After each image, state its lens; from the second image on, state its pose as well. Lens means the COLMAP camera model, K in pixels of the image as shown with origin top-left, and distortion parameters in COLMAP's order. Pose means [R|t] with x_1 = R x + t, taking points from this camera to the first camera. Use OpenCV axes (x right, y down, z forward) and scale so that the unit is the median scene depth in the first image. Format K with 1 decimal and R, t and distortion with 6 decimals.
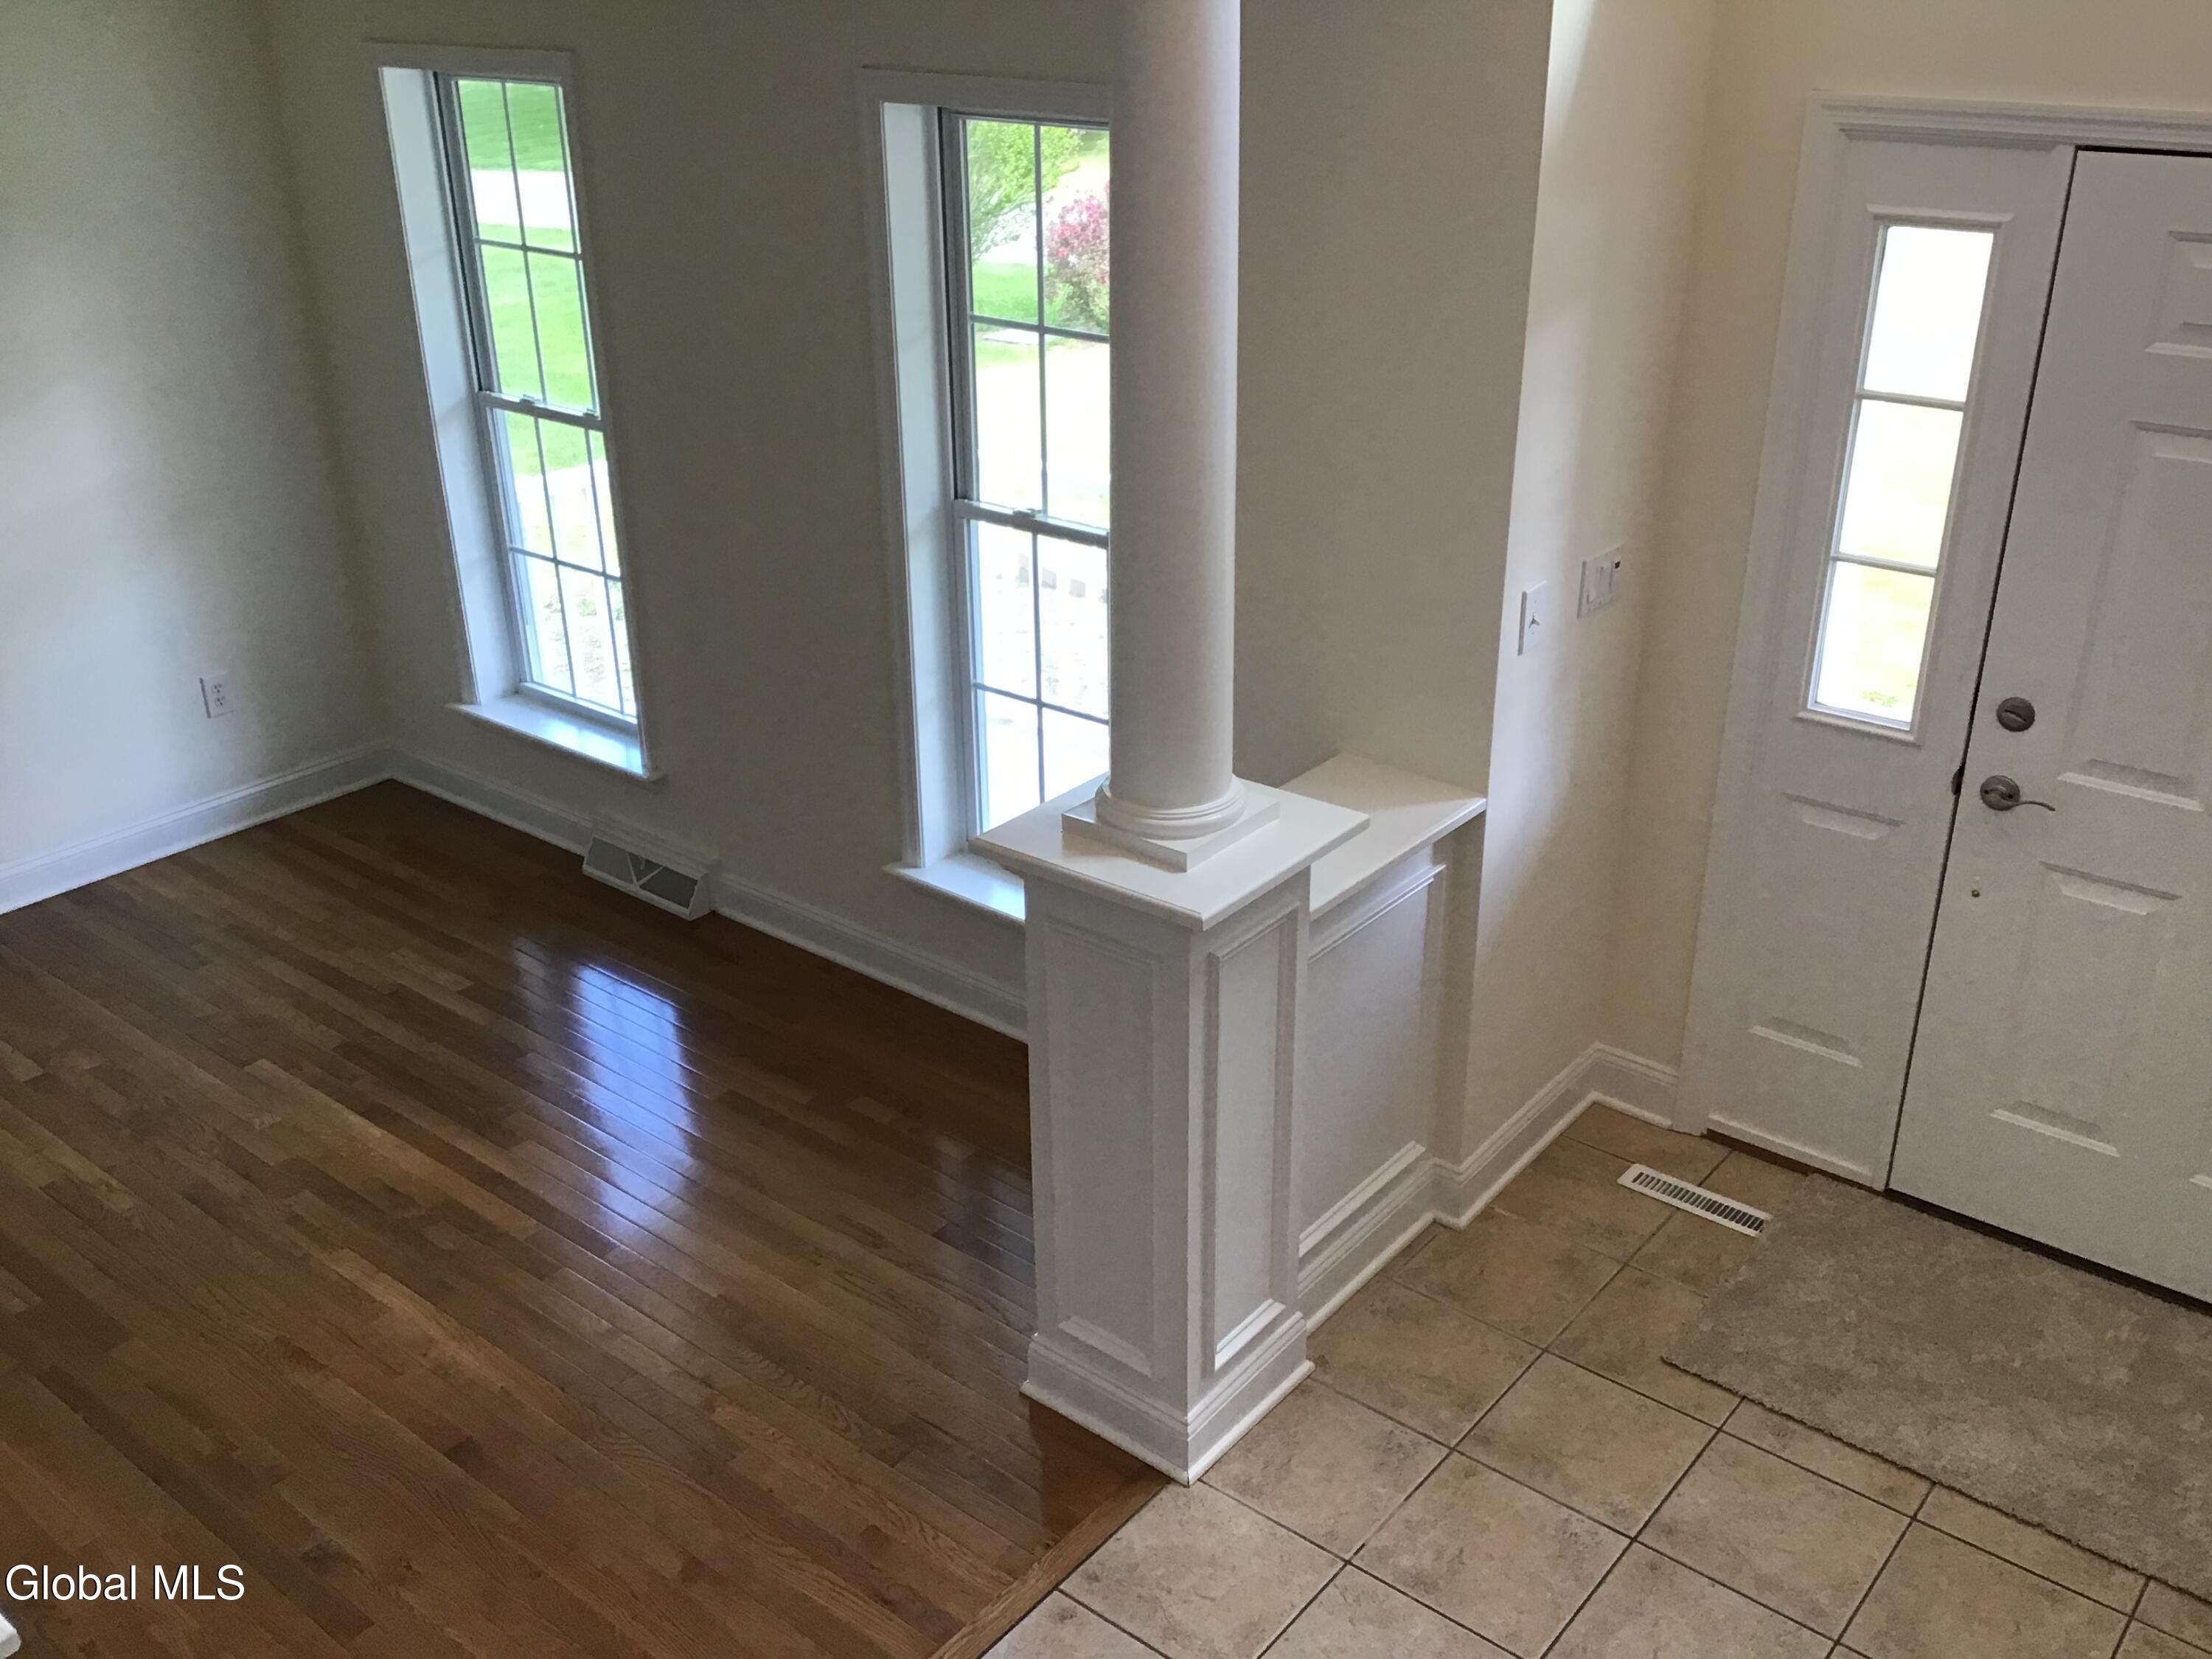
lens RADIAL K [[1977.3, 0, 1107.7], [0, 1977.3, 836.6], [0, 0, 1]] dist [0.092652, -0.107239]
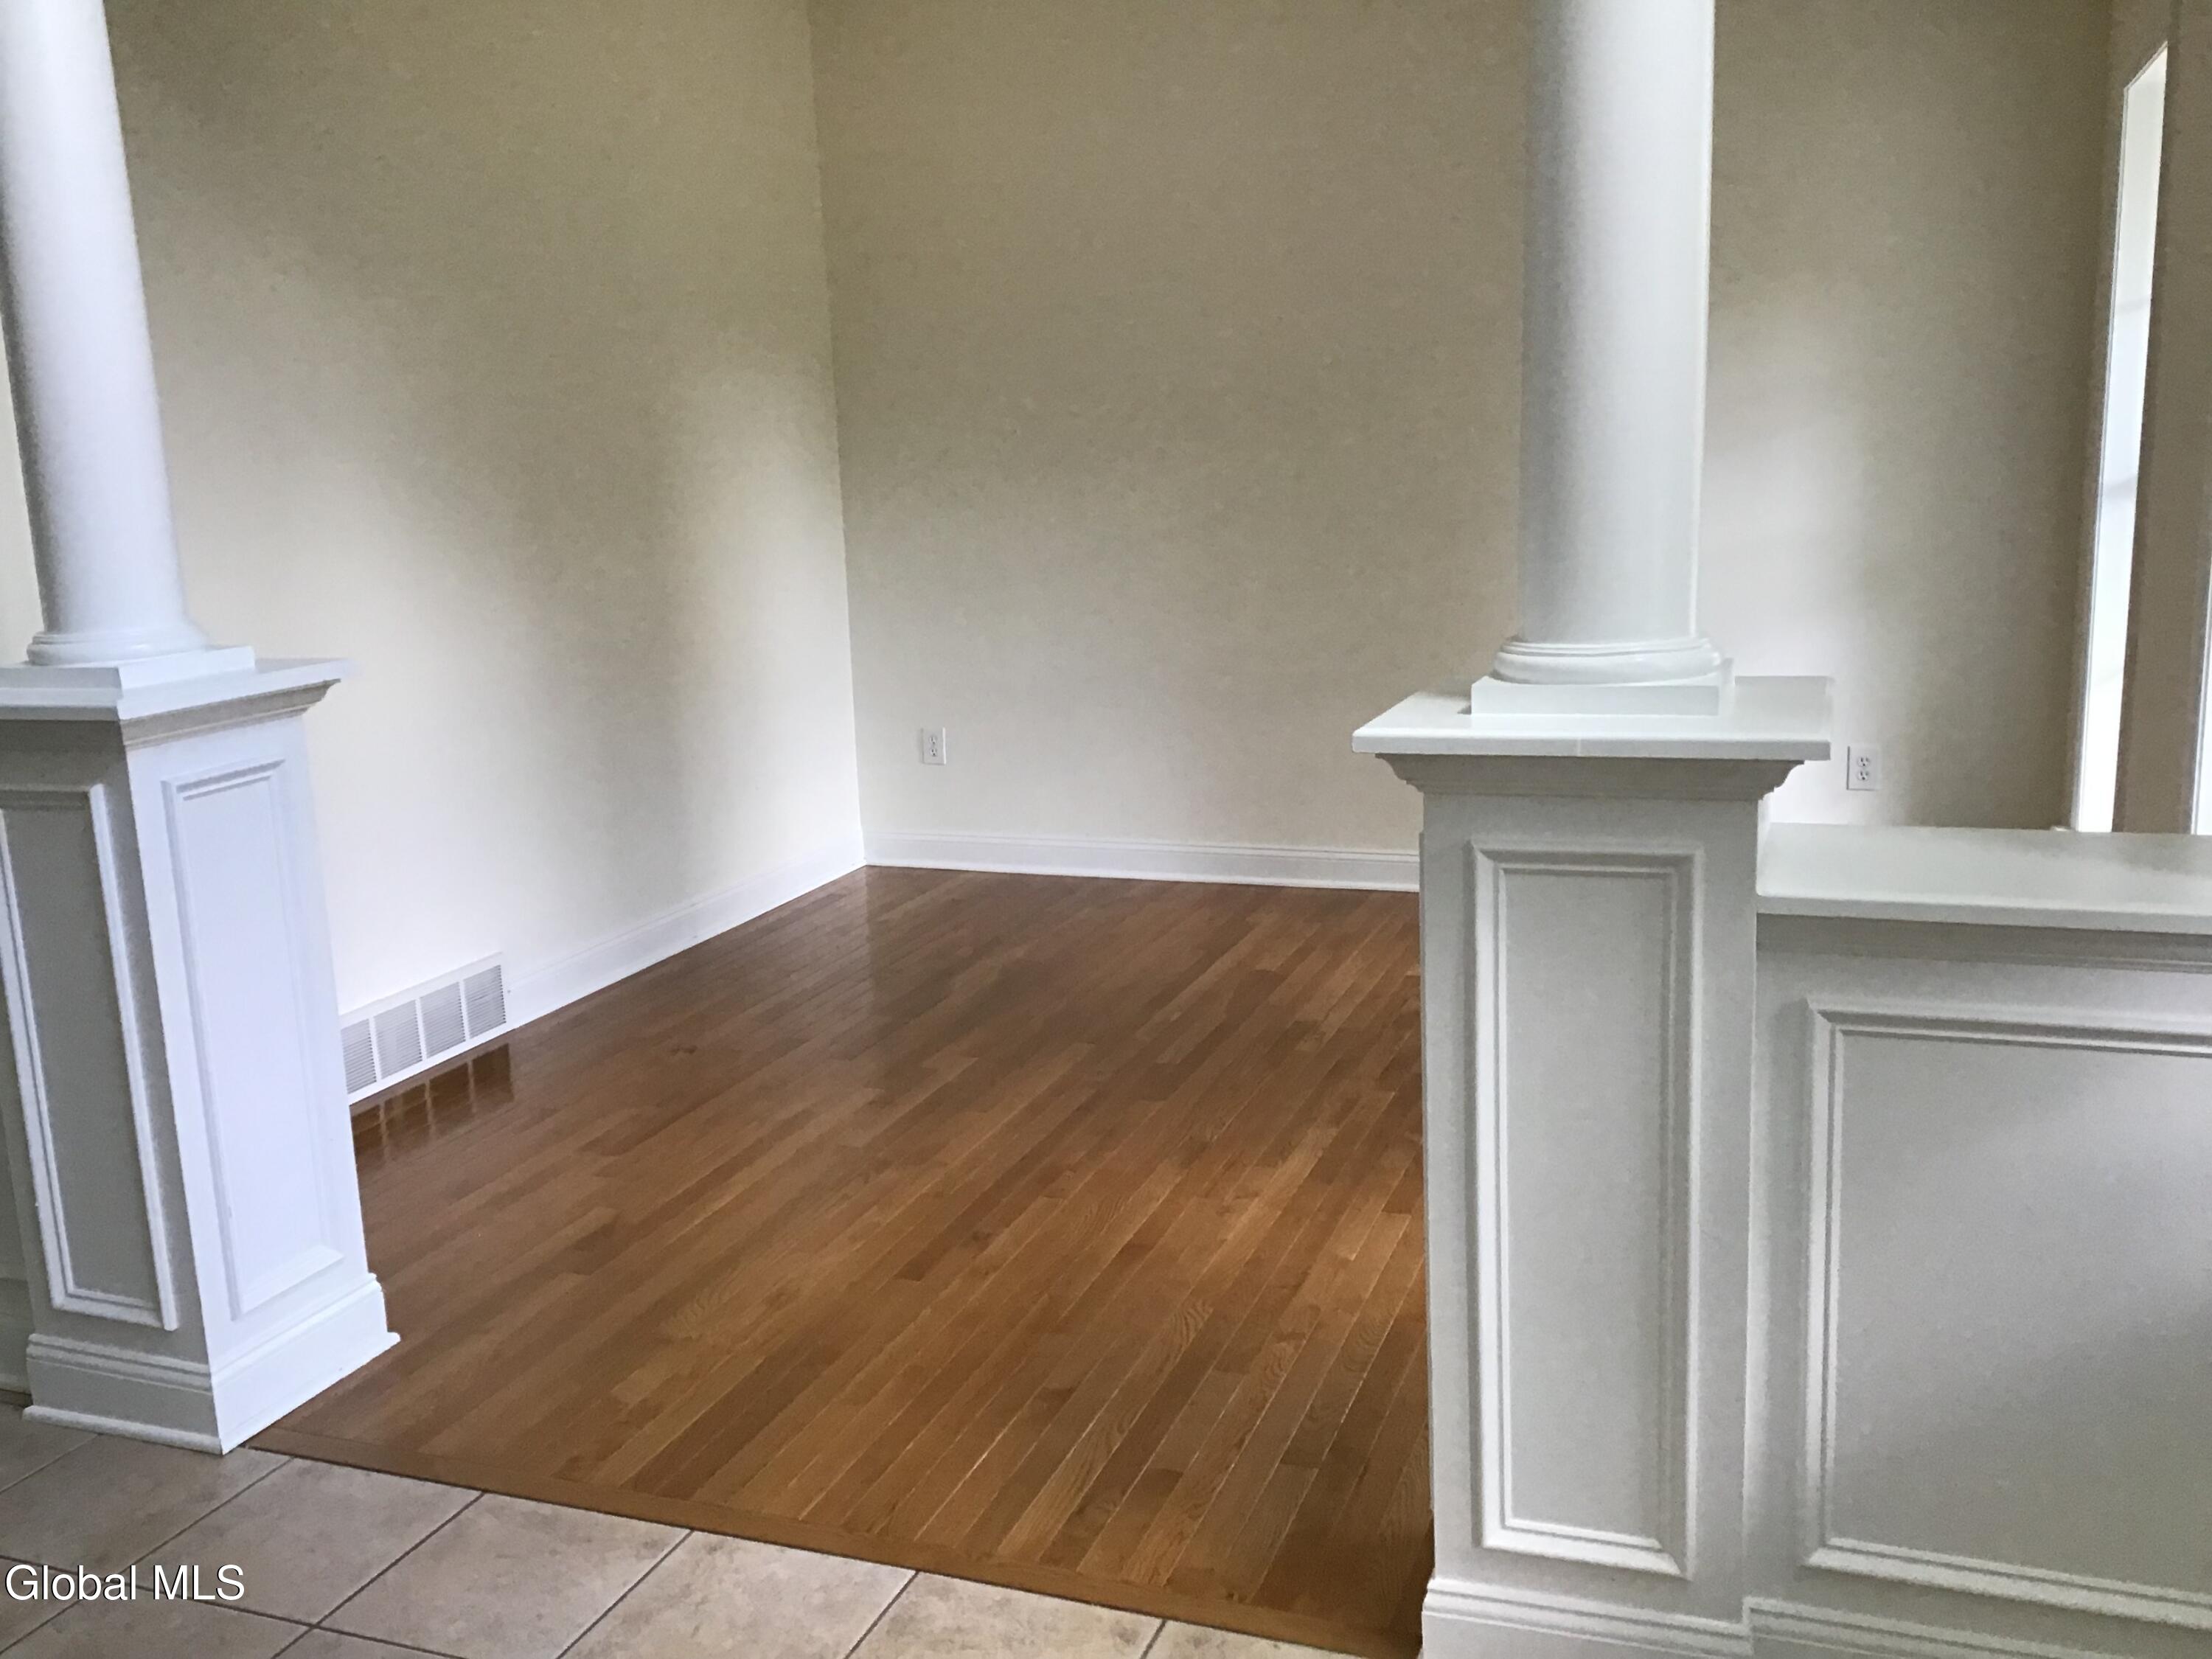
lens RADIAL K [[1977.3, 0, 1104.3], [0, 1977.3, 831.0], [0, 0, 1]] dist [0.092652, -0.107239]
pose [[0.321354, 0.186962, -0.928319, 0.542446], [-0.369479, 0.927372, 0.058869, 0.057197], [0.871904, 0.324077, 0.367094, 0.537639]]
